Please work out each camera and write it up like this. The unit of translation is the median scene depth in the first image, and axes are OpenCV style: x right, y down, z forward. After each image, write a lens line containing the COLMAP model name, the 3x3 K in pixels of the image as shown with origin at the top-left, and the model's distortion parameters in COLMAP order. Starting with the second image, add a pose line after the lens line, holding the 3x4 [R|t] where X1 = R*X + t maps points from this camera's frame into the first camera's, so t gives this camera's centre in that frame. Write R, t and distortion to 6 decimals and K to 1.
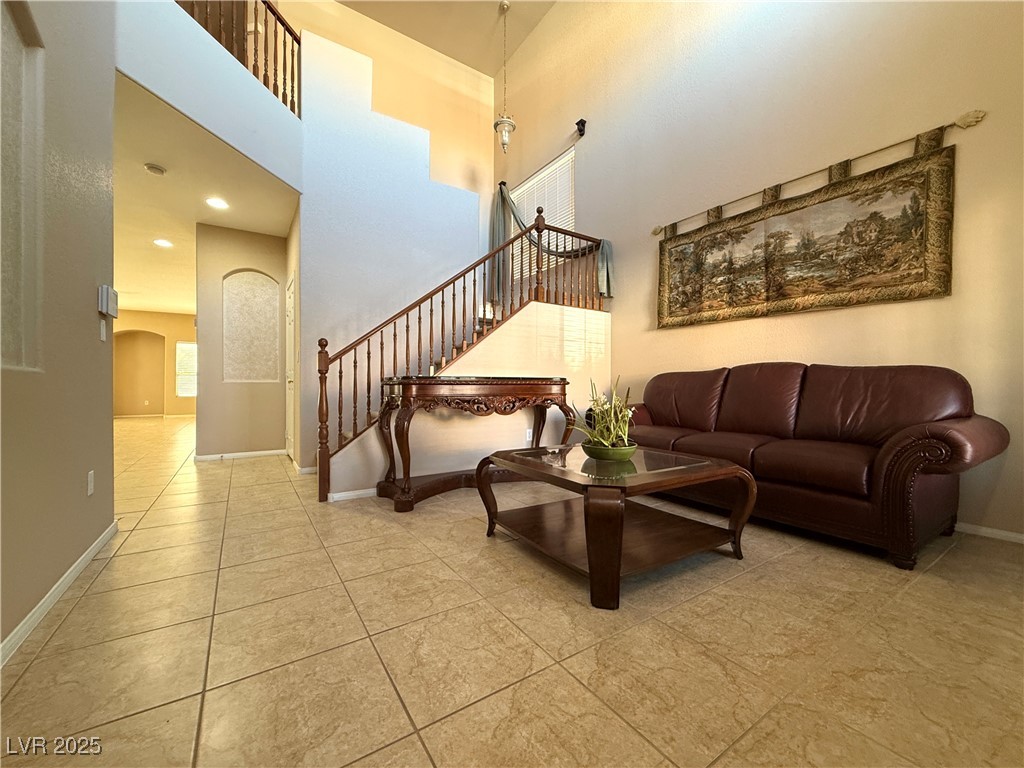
lens RADIAL K [[408.0, 0, 510.9], [0, 408.0, 385.7], [0, 0, 1]] dist [-0.001479, 0.000803]
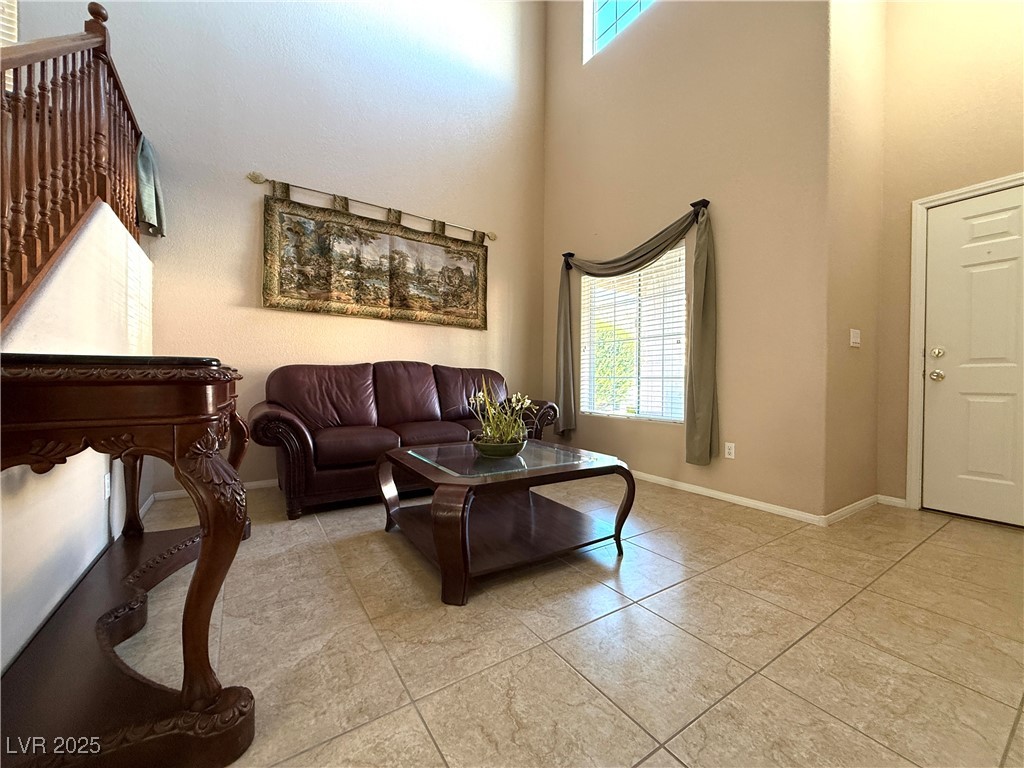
lens RADIAL K [[408.0, 0, 509.0], [0, 408.0, 385.2], [0, 0, 1]] dist [-0.001479, 0.000803]
pose [[-0.000637, -0.015933, 0.999873, -0.536984], [-0.005704, 0.999857, 0.015929, -0.007203], [-0.999984, -0.005693, -0.000728, 0.679429]]
